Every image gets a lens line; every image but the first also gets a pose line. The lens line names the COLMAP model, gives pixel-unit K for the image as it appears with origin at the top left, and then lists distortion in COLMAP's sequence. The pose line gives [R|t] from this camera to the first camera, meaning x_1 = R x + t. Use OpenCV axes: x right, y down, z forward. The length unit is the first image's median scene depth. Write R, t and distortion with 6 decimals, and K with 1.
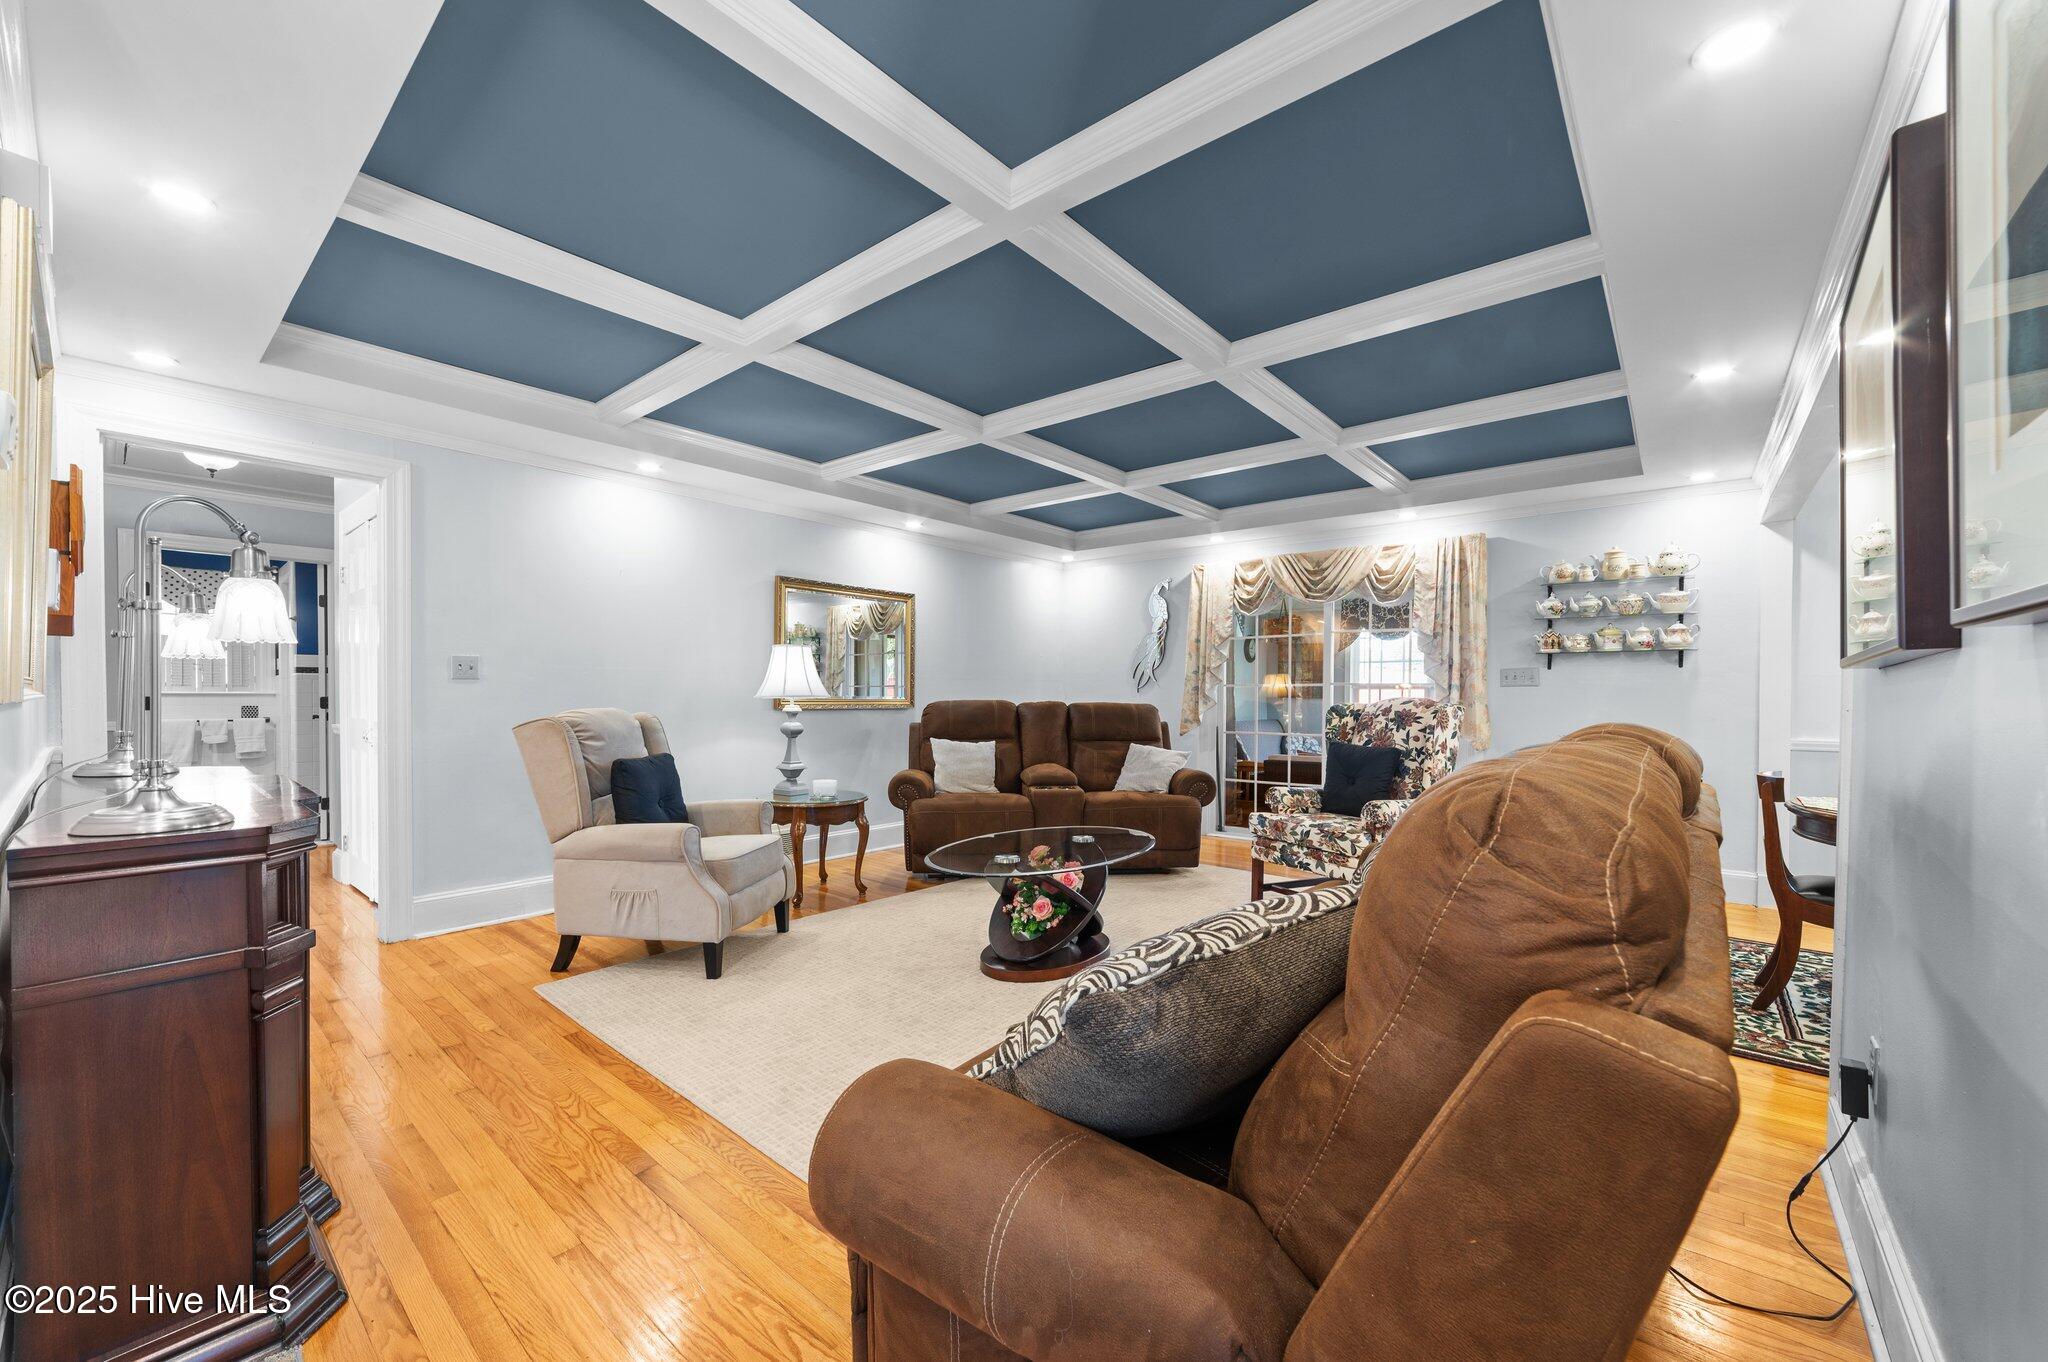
lens RADIAL K [[788.6, 0, 1014.8], [0, 788.6, 681.8], [0, 0, 1]] dist [-0.010491, -0.000088]
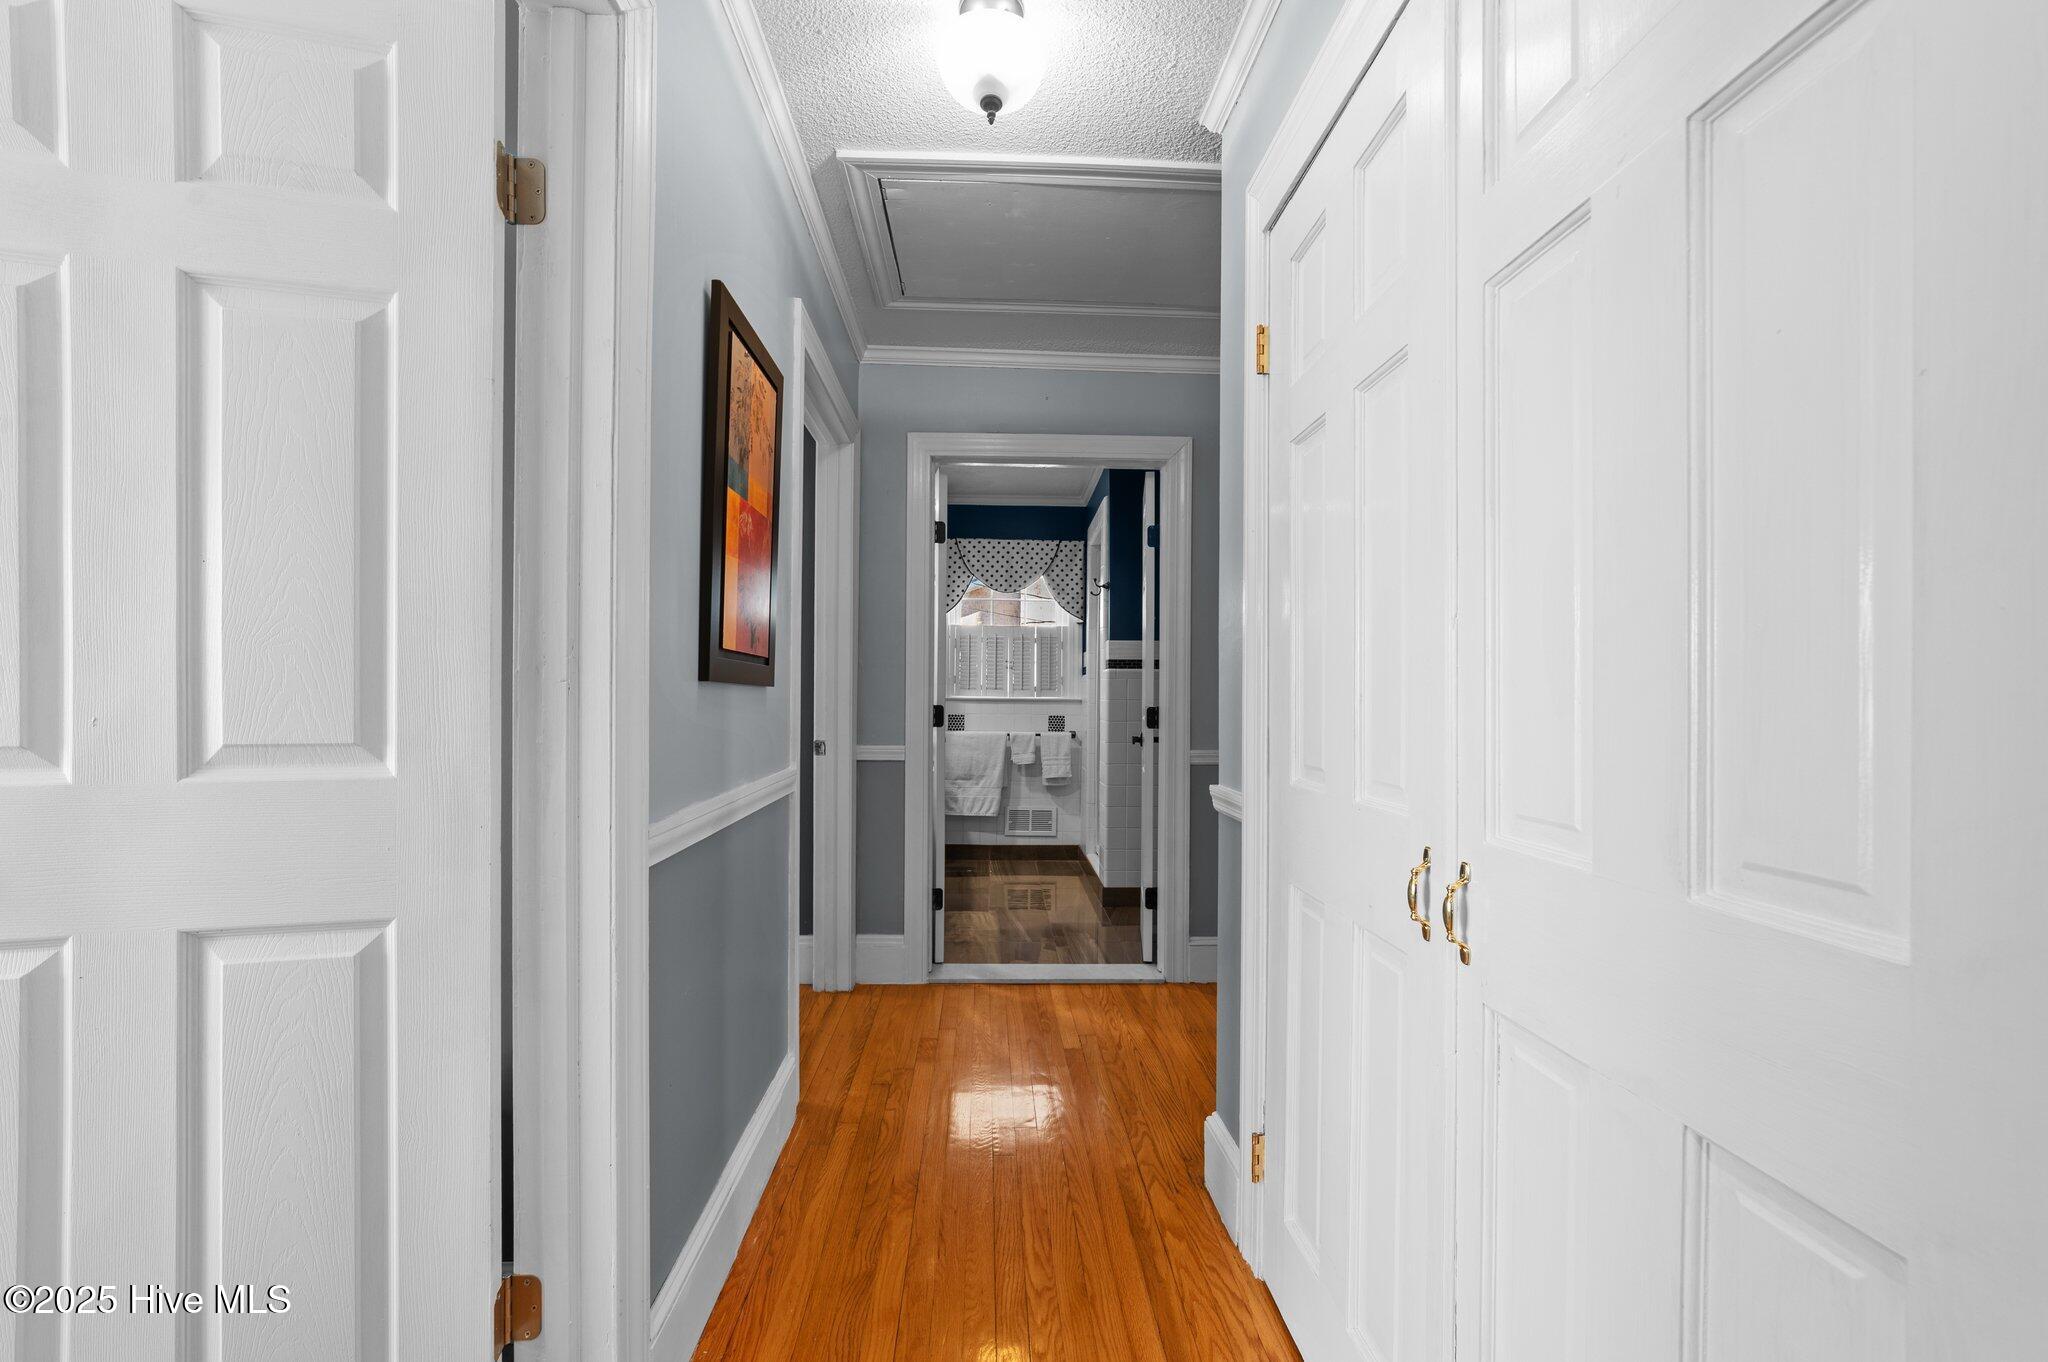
lens RADIAL K [[788.6, 0, 1023.2], [0, 788.6, 686.9], [0, 0, 1]] dist [-0.010491, -0.000088]
pose [[0.689352, -0.007210, -0.724391, -0.460967], [0.011997, 0.999927, 0.001464, 0.001488], [0.724328, -0.009699, 0.689388, 0.463369]]
